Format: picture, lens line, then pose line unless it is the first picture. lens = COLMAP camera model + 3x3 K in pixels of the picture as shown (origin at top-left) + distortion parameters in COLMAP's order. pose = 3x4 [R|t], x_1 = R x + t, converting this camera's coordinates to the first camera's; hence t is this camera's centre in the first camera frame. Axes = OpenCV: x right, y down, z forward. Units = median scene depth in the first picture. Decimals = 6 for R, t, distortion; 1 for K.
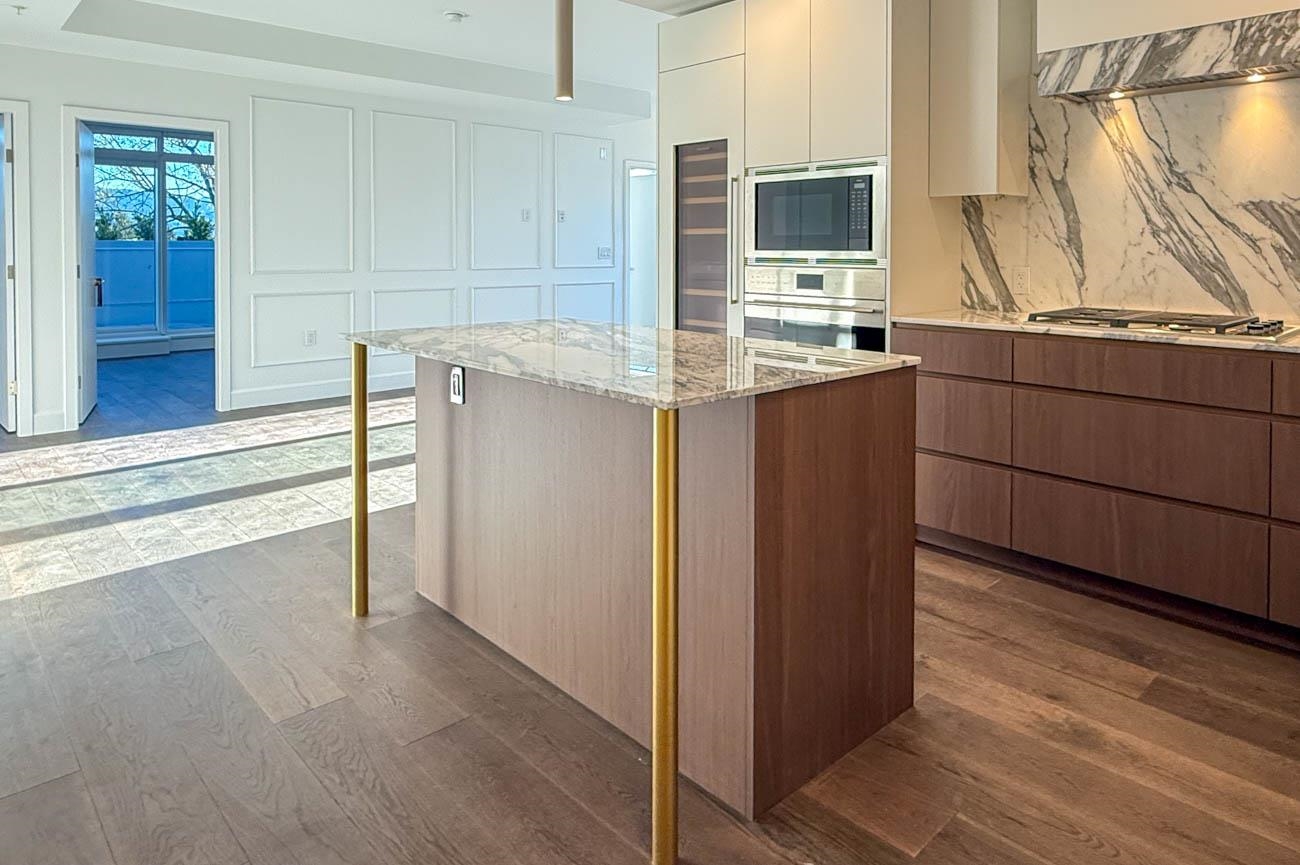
lens RADIAL K [[796.6, 0, 603.7], [0, 796.6, 261.7], [0, 0, 1]] dist [-0.014709, 0.007698]
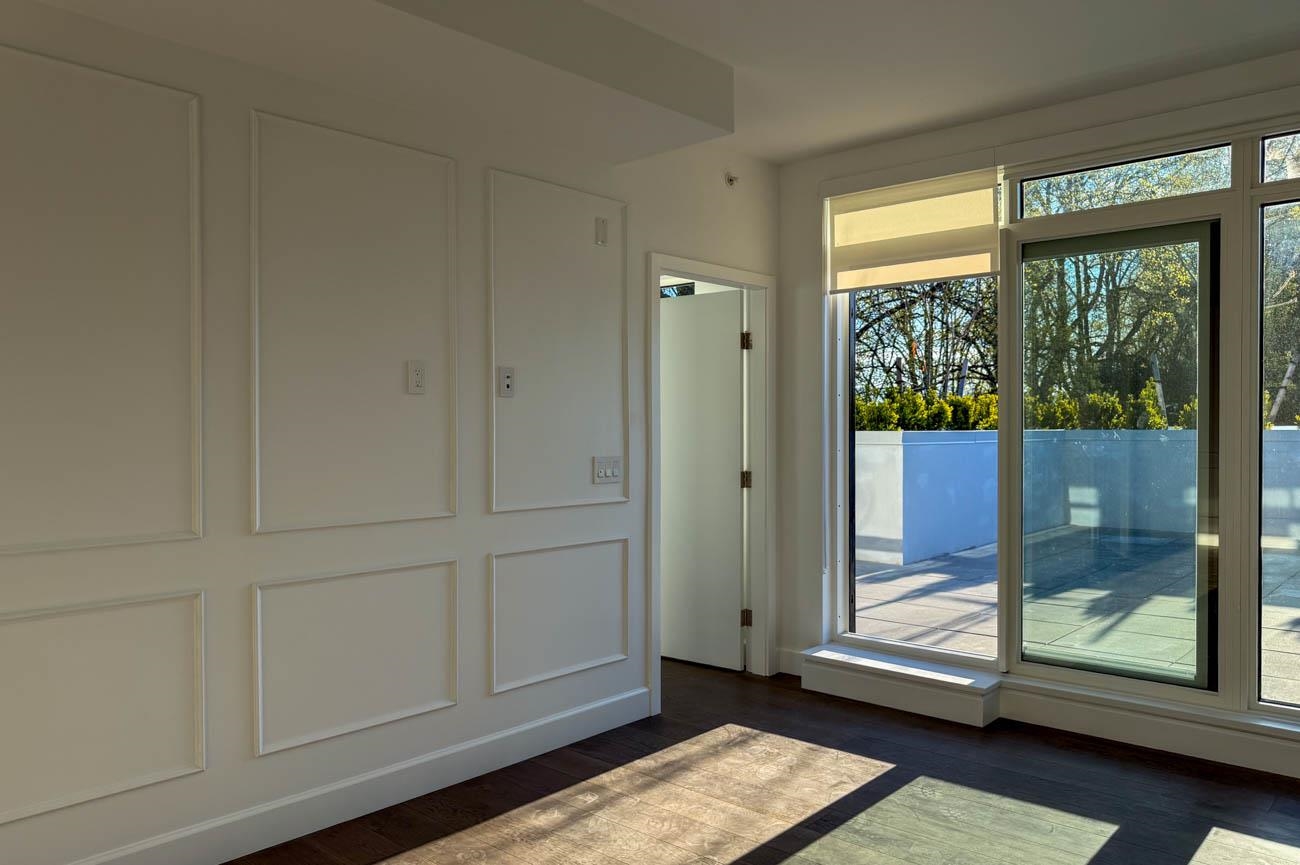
lens RADIAL K [[963.6, 0, 650.3], [0, 963.6, 444.3], [0, 0, 1]] dist [-0.012009, -0.002030]
pose [[0.991689, -0.010923, 0.128197, -0.052598], [0.011326, 0.999933, -0.002415, -0.028912], [-0.128162, 0.003847, 0.991746, 0.631318]]
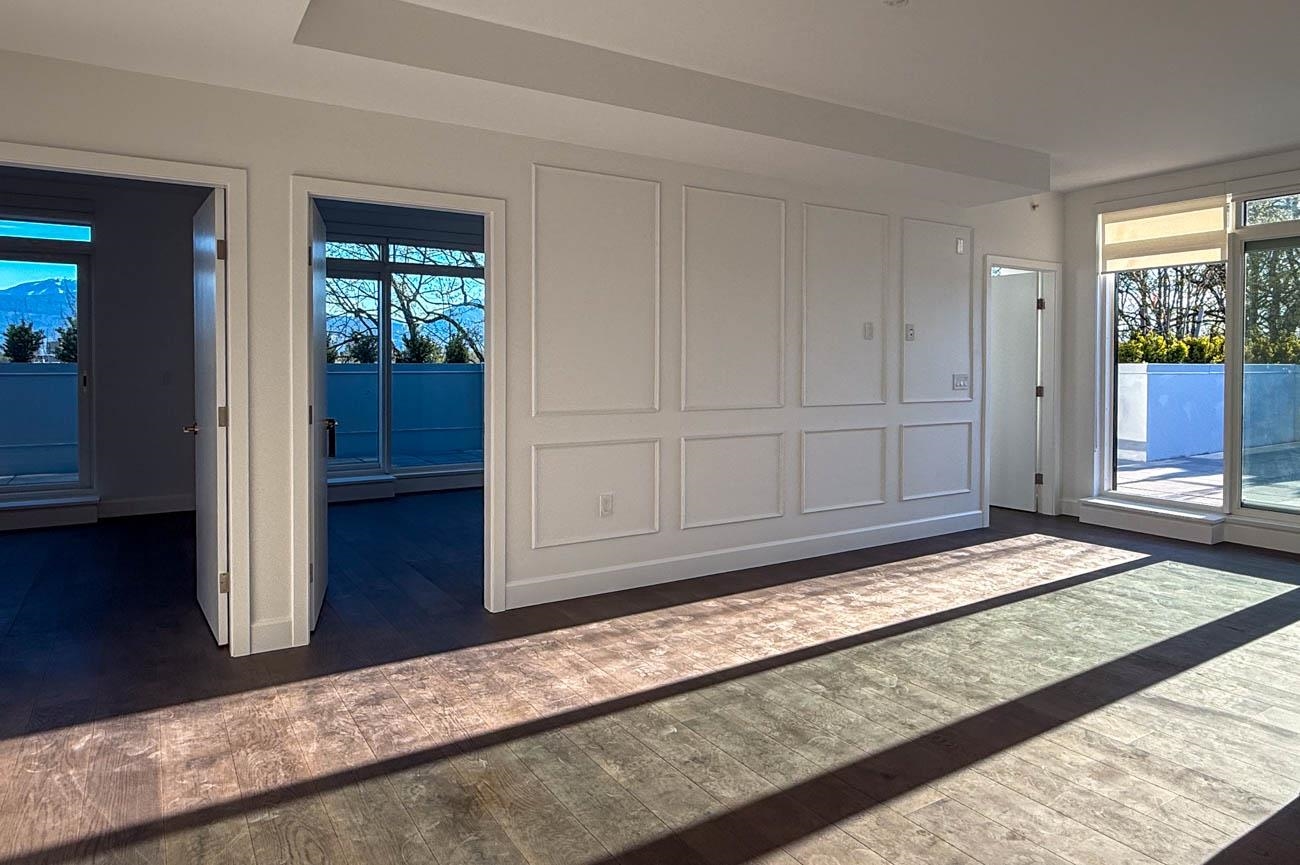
lens RADIAL K [[796.6, 0, 629.2], [0, 796.6, 373.1], [0, 0, 1]] dist [-0.014709, 0.007698]
pose [[0.983968, 0.001601, -0.178336, -0.213796], [-0.002905, 0.999971, -0.007051, -0.016620], [0.178320, 0.007456, 0.983944, 0.295194]]
